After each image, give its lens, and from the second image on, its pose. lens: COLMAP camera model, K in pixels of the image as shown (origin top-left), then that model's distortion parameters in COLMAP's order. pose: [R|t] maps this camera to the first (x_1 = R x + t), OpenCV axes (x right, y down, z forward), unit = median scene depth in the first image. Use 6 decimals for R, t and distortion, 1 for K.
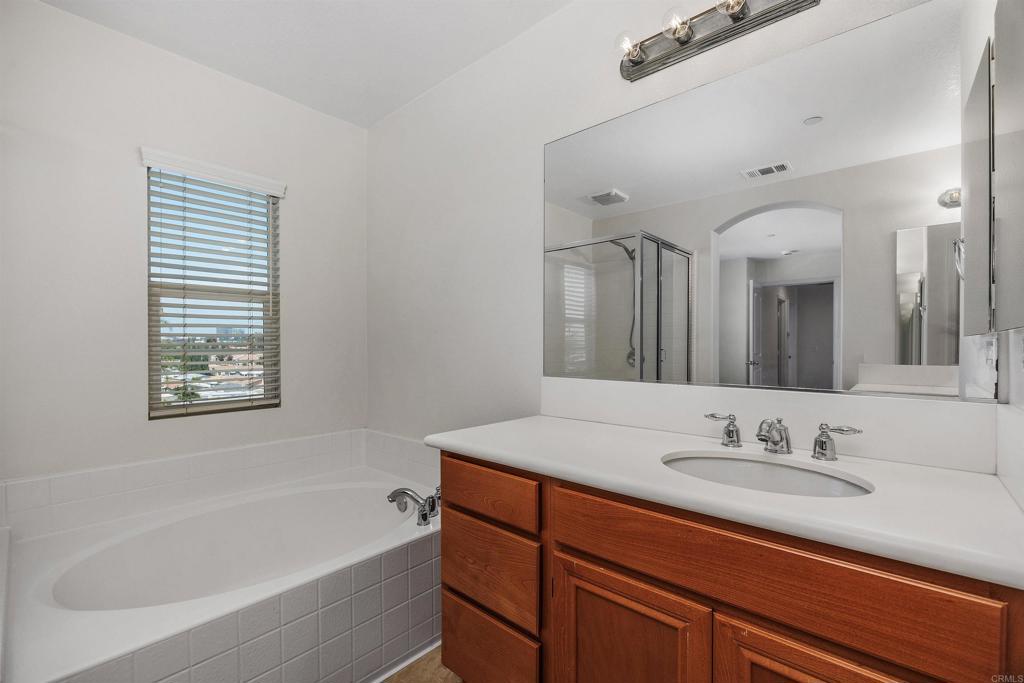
lens RADIAL K [[443.0, 0, 508.7], [0, 443.0, 347.0], [0, 0, 1]] dist [-0.002529, -0.000168]
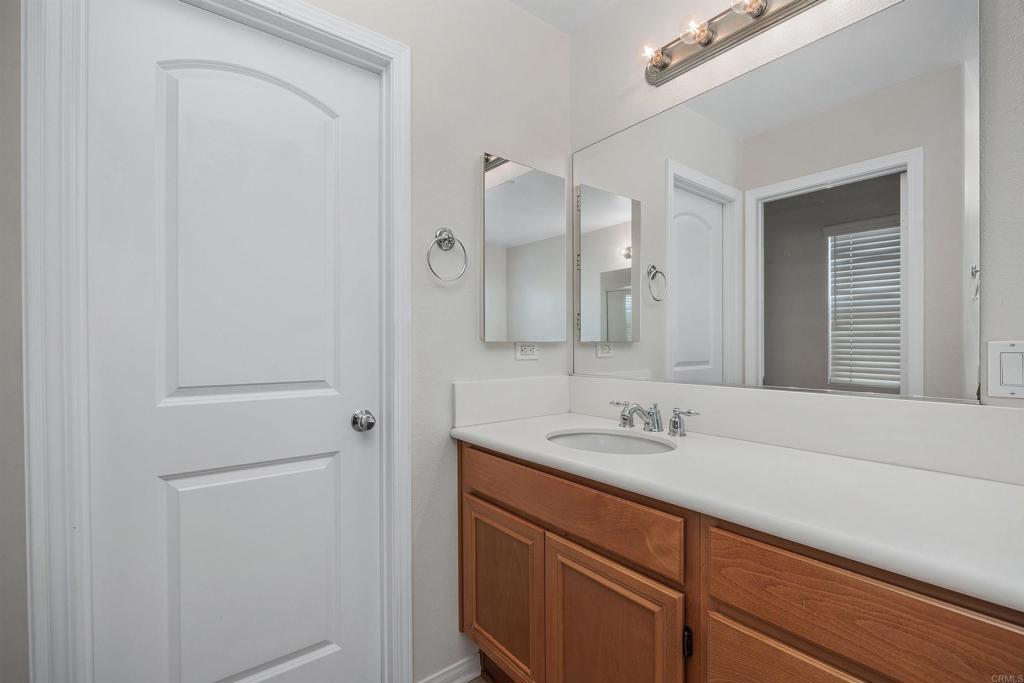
lens RADIAL K [[479.5, 0, 512.0], [0, 479.5, 339.6], [0, 0, 1]] dist [0.032540, 0.001158]
pose [[0.983472, -0.000105, -0.181058, 0.075594], [-0.003882, 0.999758, -0.021669, 0.001746], [0.181016, 0.022014, 0.983234, -0.067107]]
